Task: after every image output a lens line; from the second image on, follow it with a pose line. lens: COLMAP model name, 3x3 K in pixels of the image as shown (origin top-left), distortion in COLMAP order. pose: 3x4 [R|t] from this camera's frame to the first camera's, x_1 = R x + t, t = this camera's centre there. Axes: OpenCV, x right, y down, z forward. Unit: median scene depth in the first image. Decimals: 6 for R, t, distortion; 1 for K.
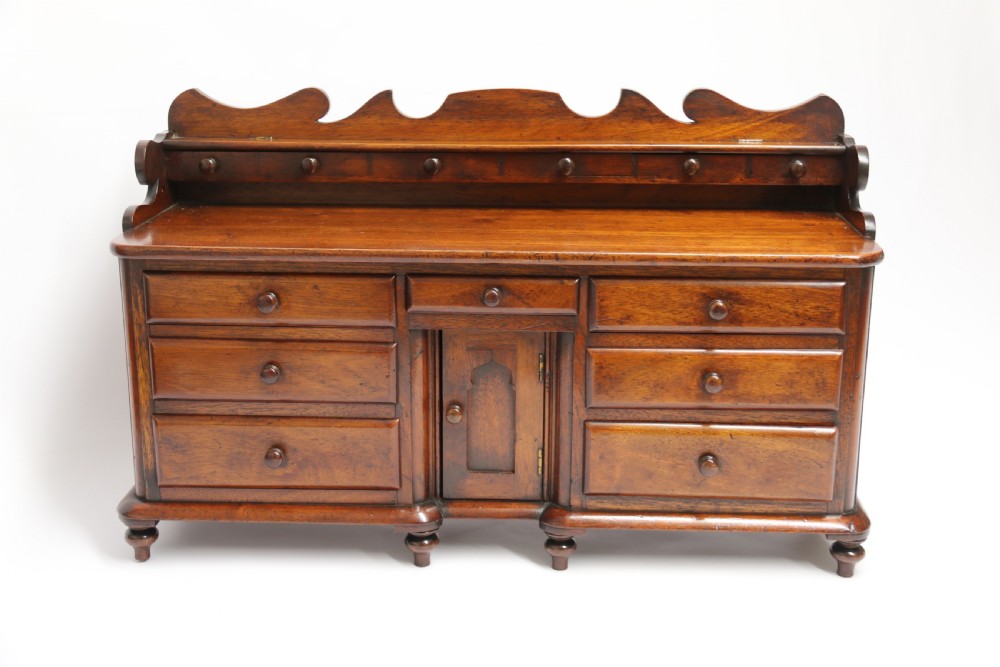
lens RADIAL K [[1299.9, 0, 512.6], [0, 1299.9, 327.3], [0, 0, 1]] dist [0.046531, 0.000000]
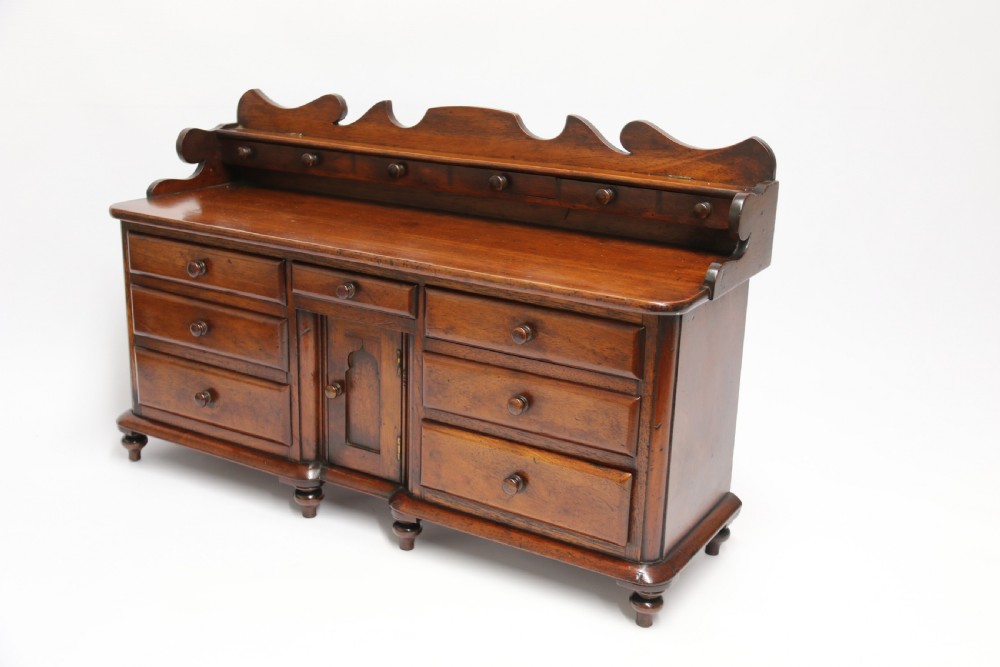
lens RADIAL K [[1150.8, 0, 500.2], [0, 1150.8, 324.2], [0, 0, 1]] dist [-0.007206, 0.000000]
pose [[0.878963, 0.156850, -0.450358, 0.520652], [-0.152120, 0.987247, 0.046946, -0.058374], [0.451977, 0.027245, 0.891613, 0.177078]]
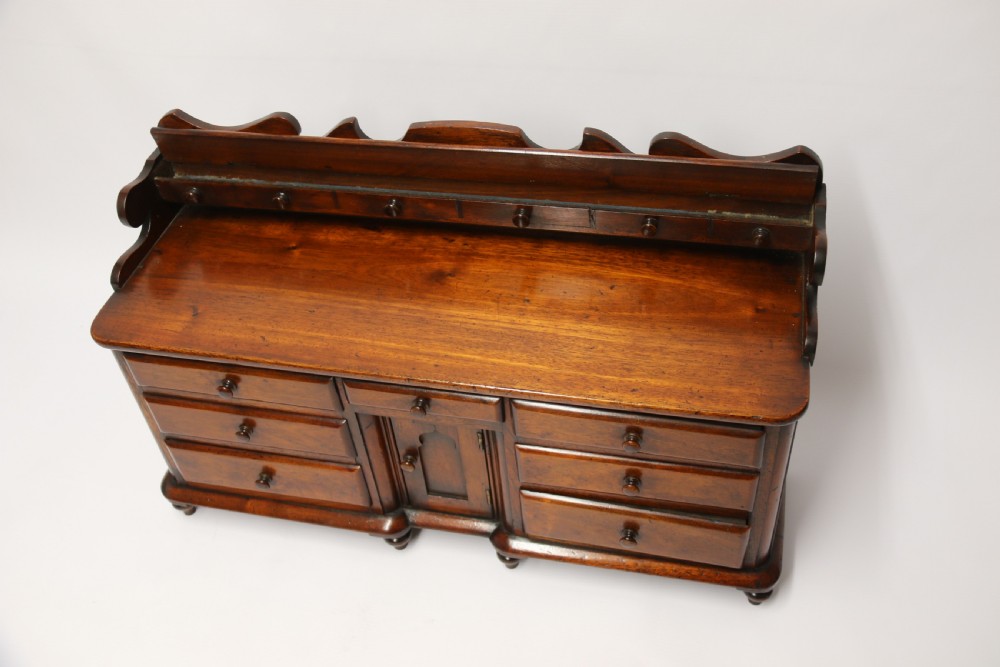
lens RADIAL K [[986.4, 0, 517.9], [0, 986.4, 333.2], [0, 0, 1]] dist [-0.062767, 0.000000]
pose [[0.981005, 0.070486, -0.180721, 0.191960], [0.024589, 0.878945, 0.476289, -0.431544], [0.192416, -0.471686, 0.860517, 0.343108]]
